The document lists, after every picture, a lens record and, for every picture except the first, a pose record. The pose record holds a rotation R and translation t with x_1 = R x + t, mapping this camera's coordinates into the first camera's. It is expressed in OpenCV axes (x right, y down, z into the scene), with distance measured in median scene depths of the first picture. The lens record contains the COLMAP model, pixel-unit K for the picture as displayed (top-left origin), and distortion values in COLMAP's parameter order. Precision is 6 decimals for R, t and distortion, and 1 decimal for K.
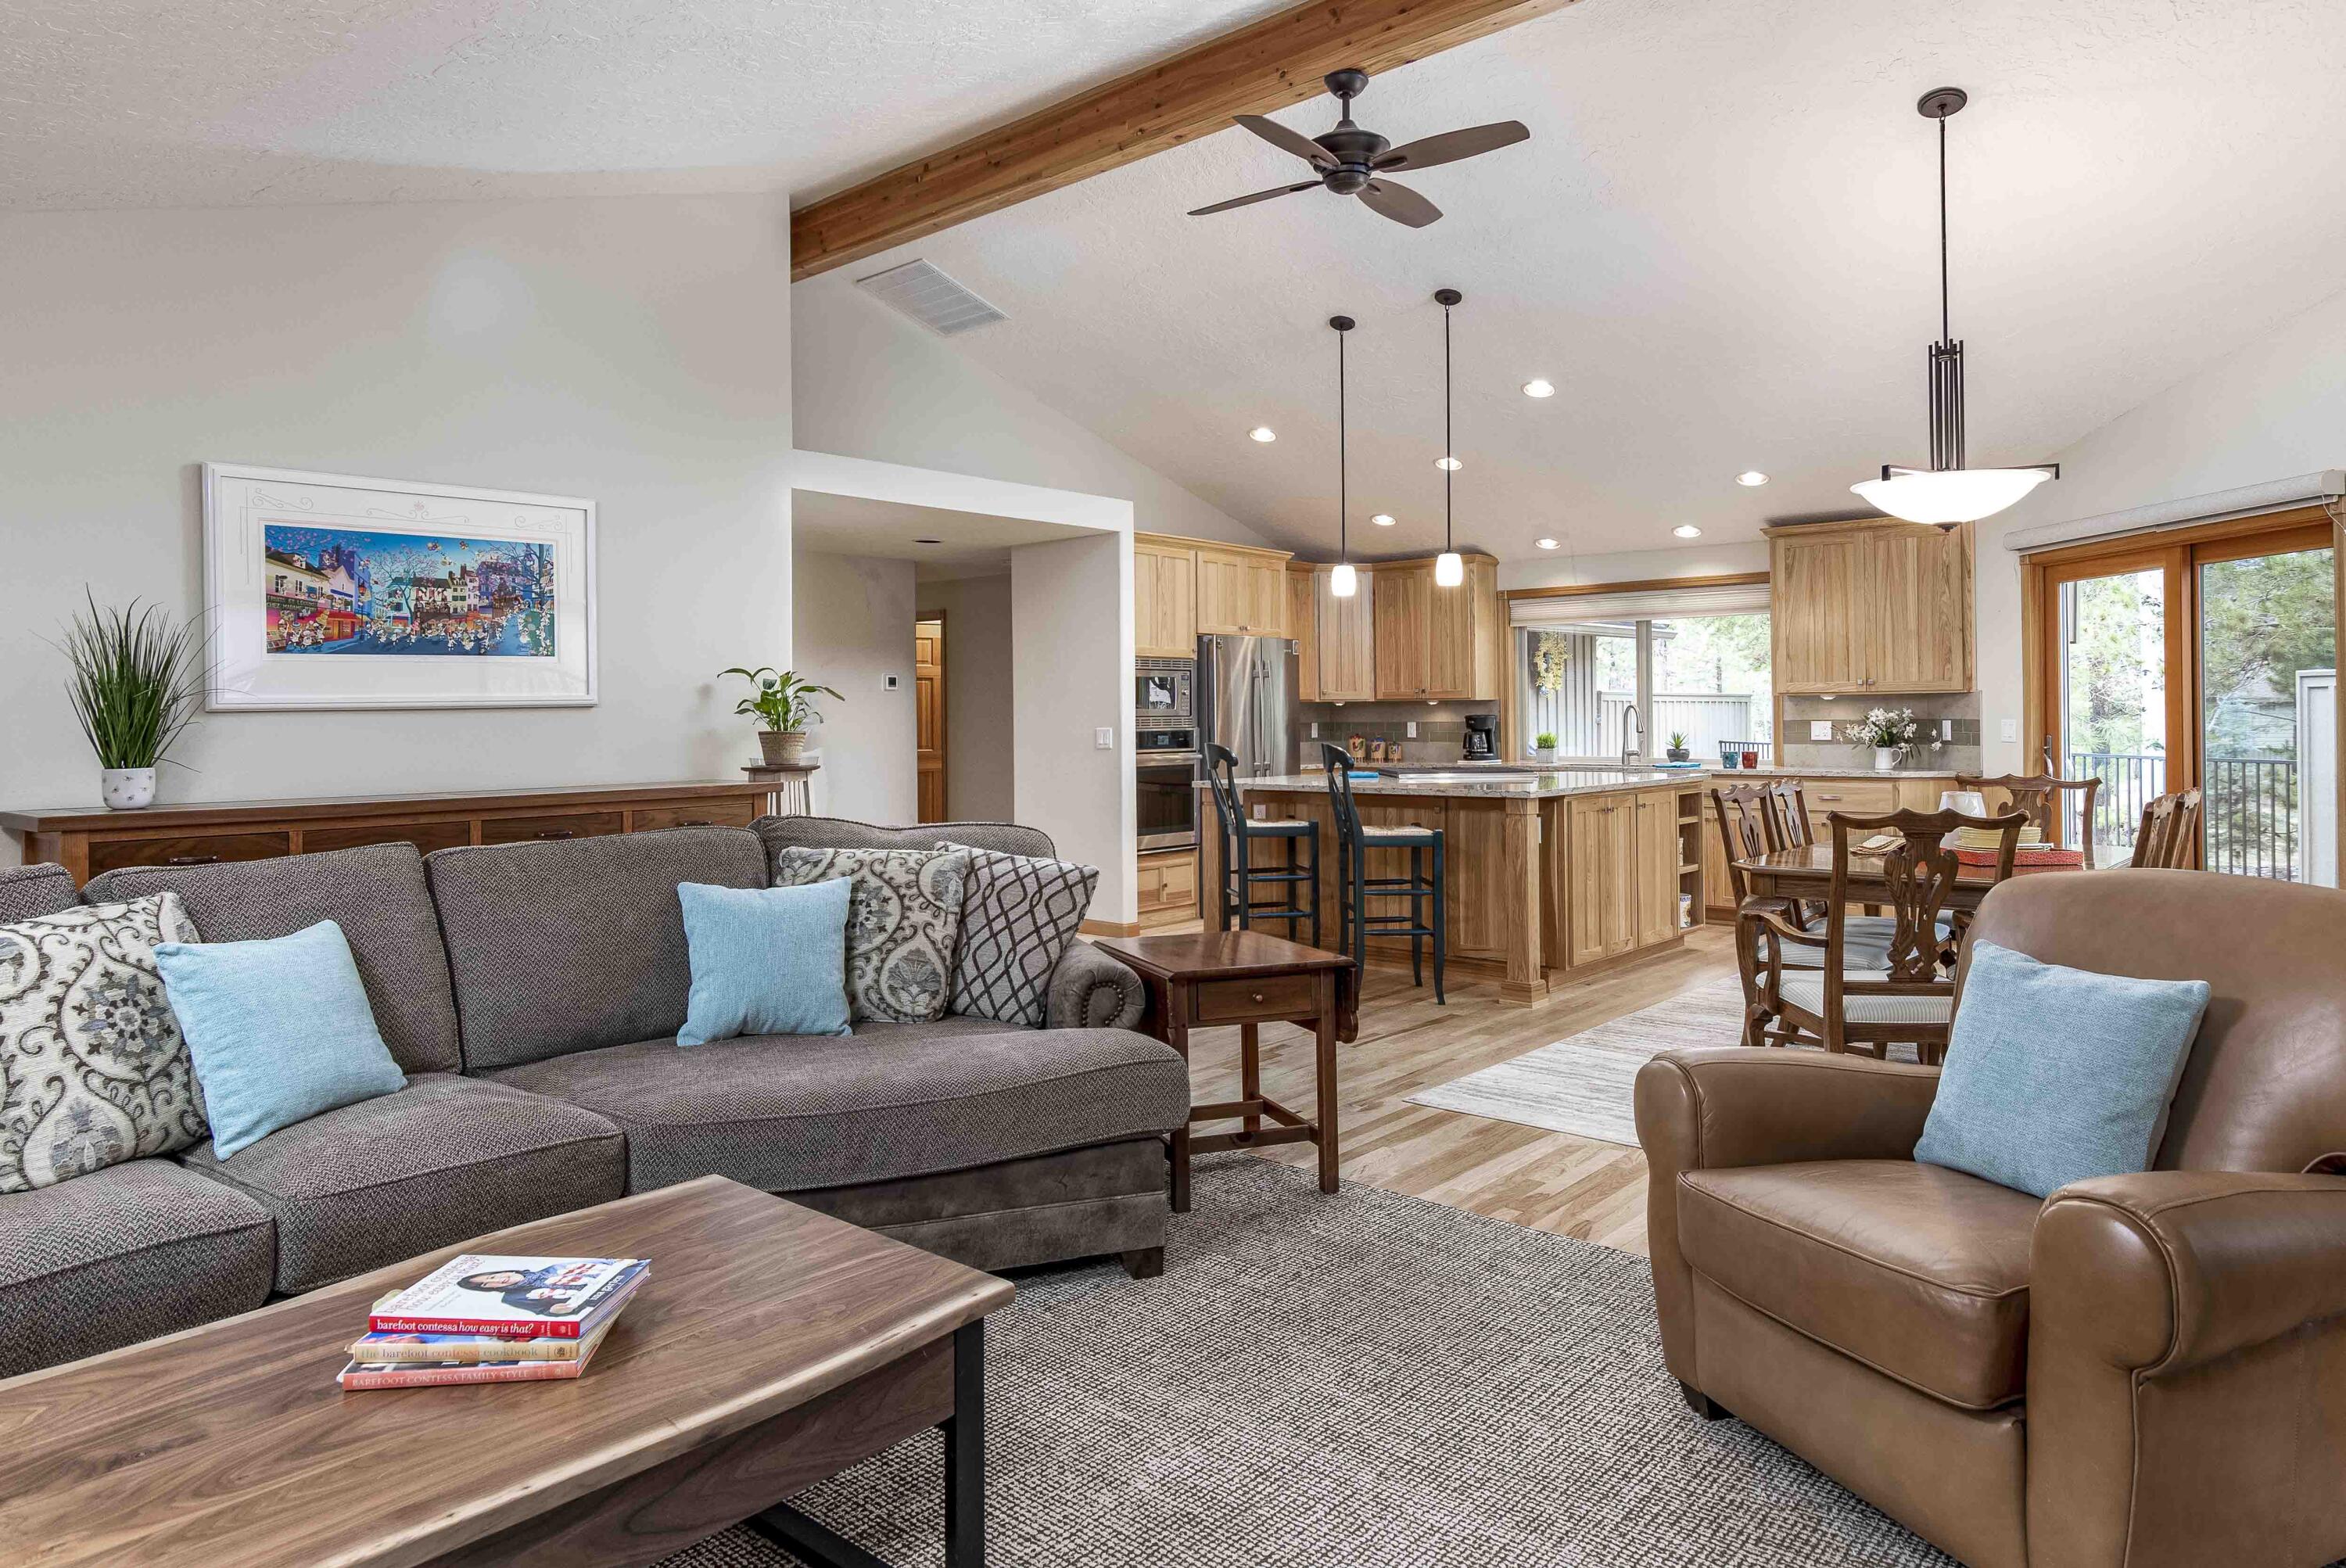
lens RADIAL K [[1332.0, 0, 1163.0], [0, 1332.0, 709.1], [0, 0, 1]] dist [0.000748, -0.000158]
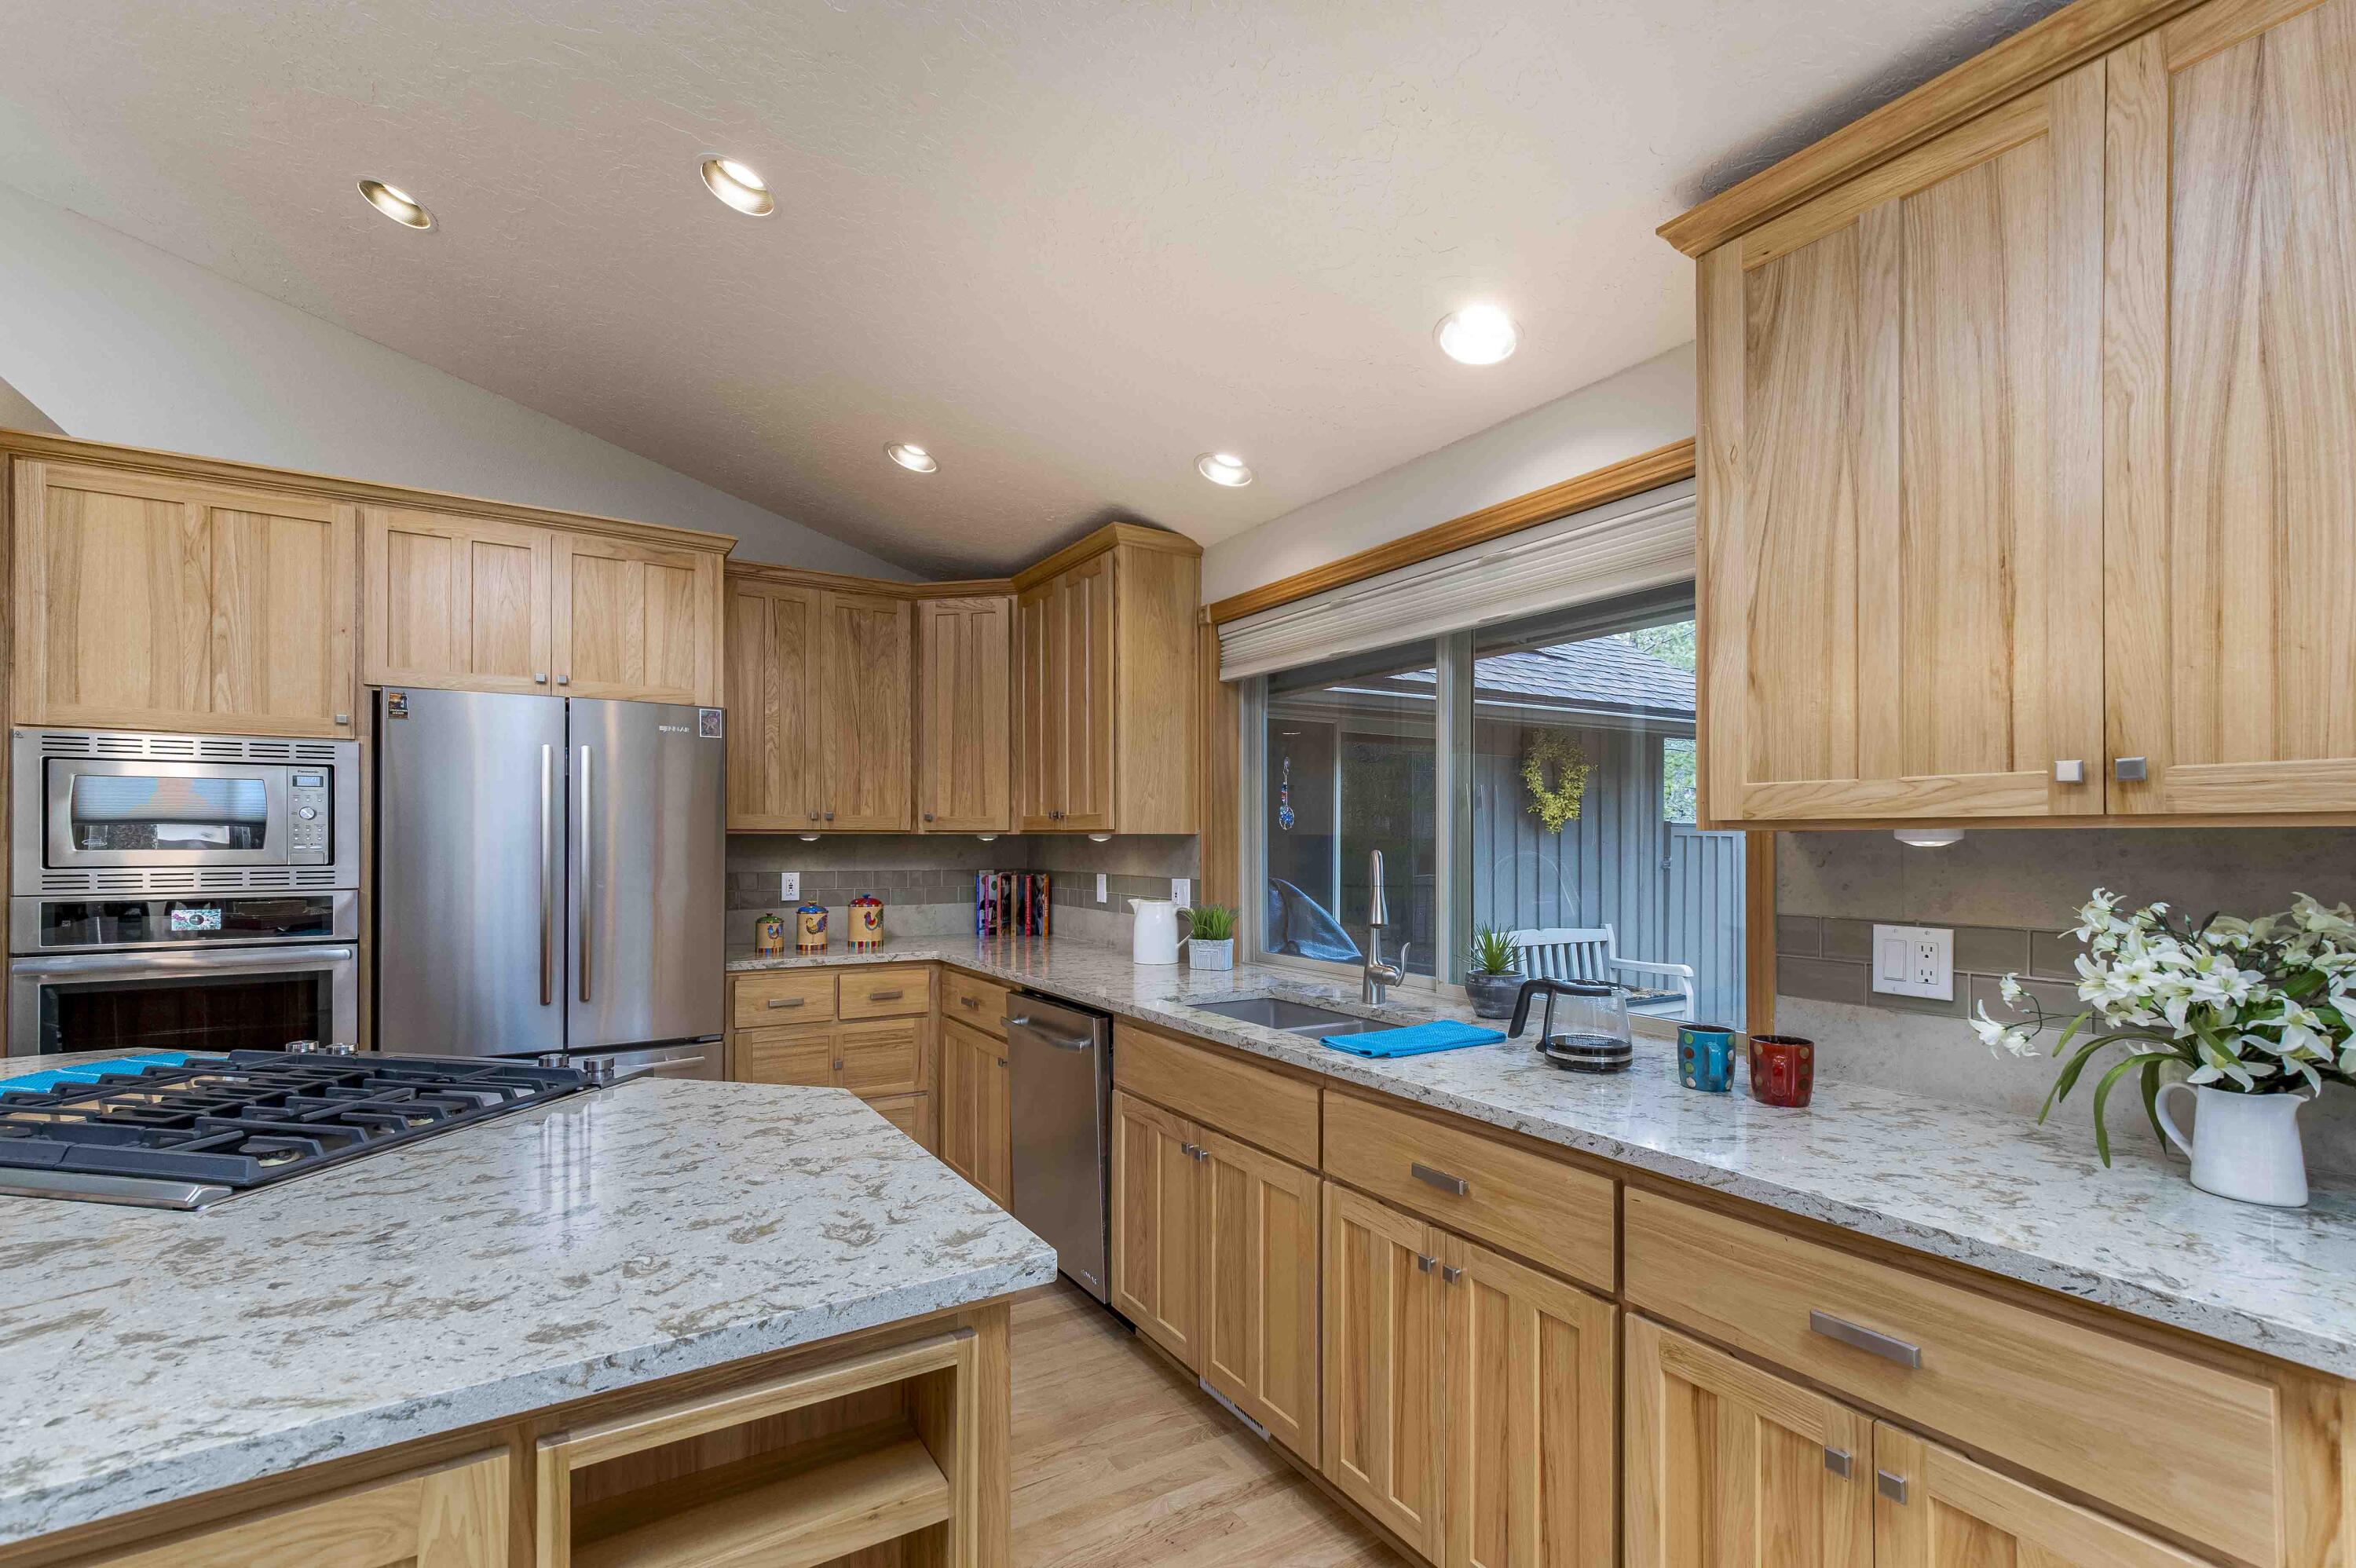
lens RADIAL K [[1033.3, 0, 1180.9], [0, 1033.3, 835.4], [0, 0, 1]] dist [0.010868, -0.000306]
pose [[0.964237, 0.009054, -0.264886, 0.380074], [-0.008849, 0.999959, 0.001969, -0.007925], [0.264893, 0.000445, 0.964278, 0.703387]]
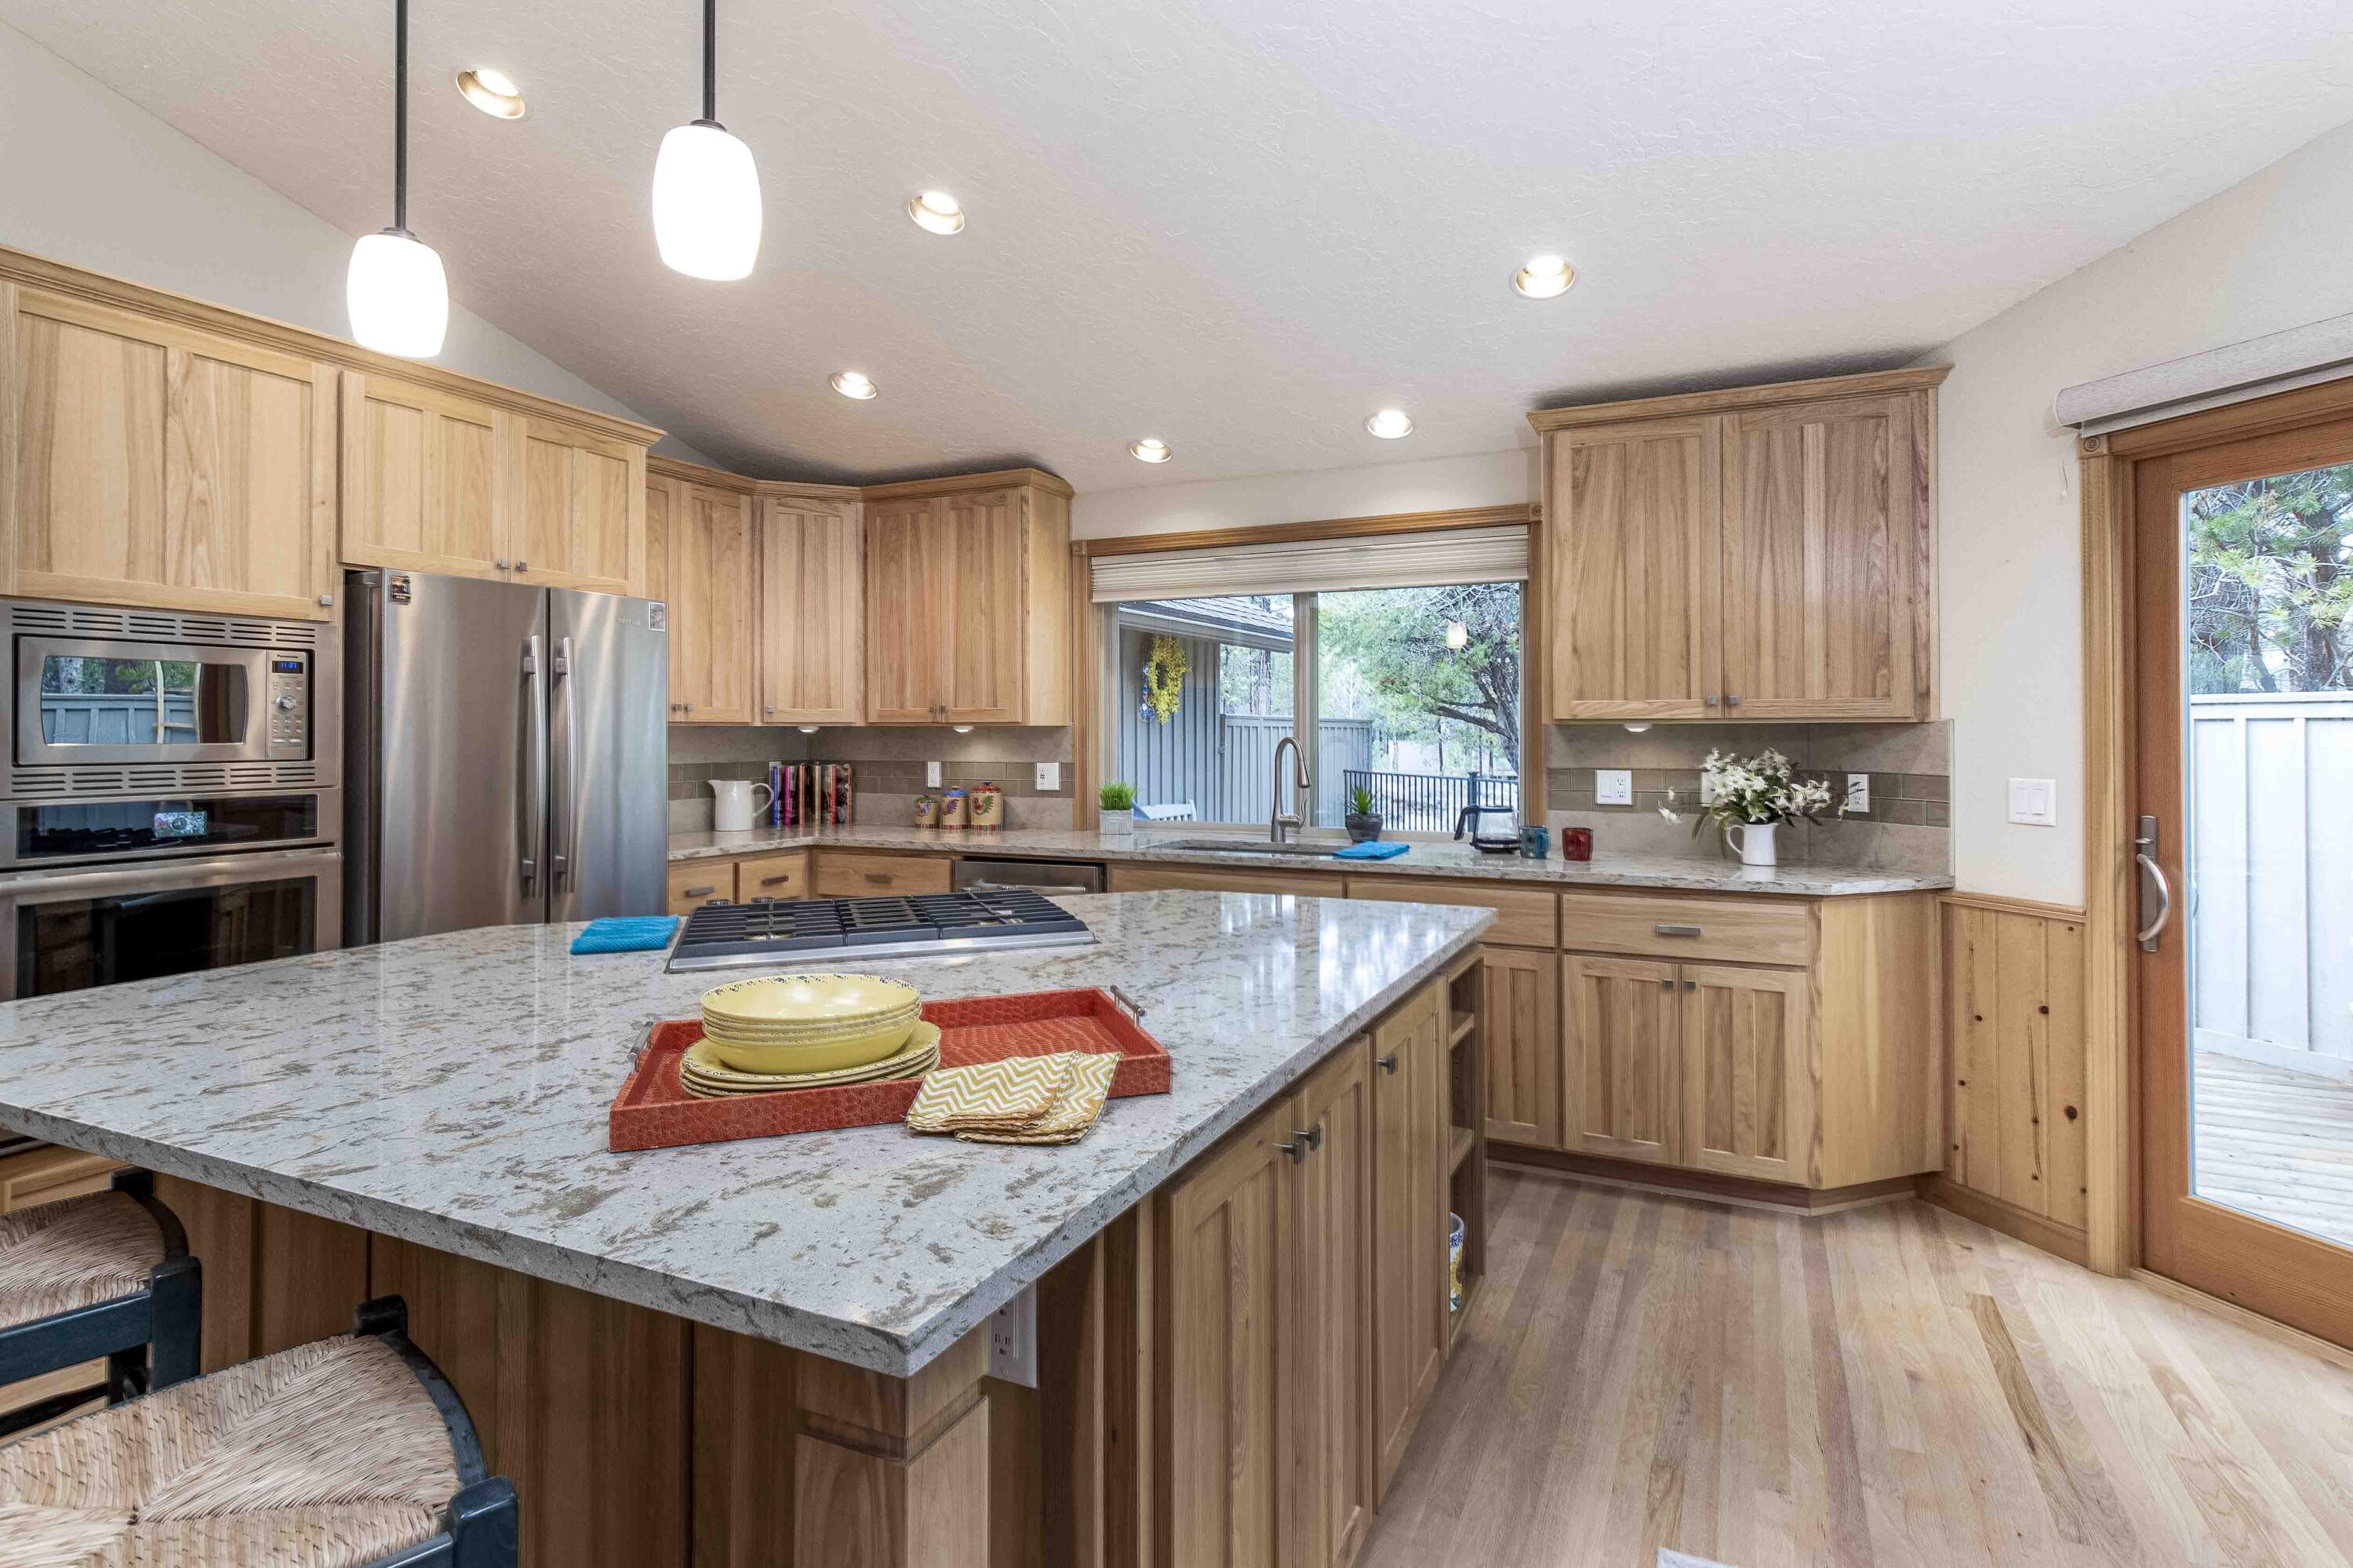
lens RADIAL K [[1135.3, 0, 1214.8], [0, 1135.3, 715.1], [0, 0, 1]] dist [0.001744, 0.000365]
pose [[0.950445, 0.011510, 0.310680, 0.172141], [-0.007838, 0.999884, -0.013064, -0.006127], [-0.310794, 0.009982, 0.950425, 0.554545]]
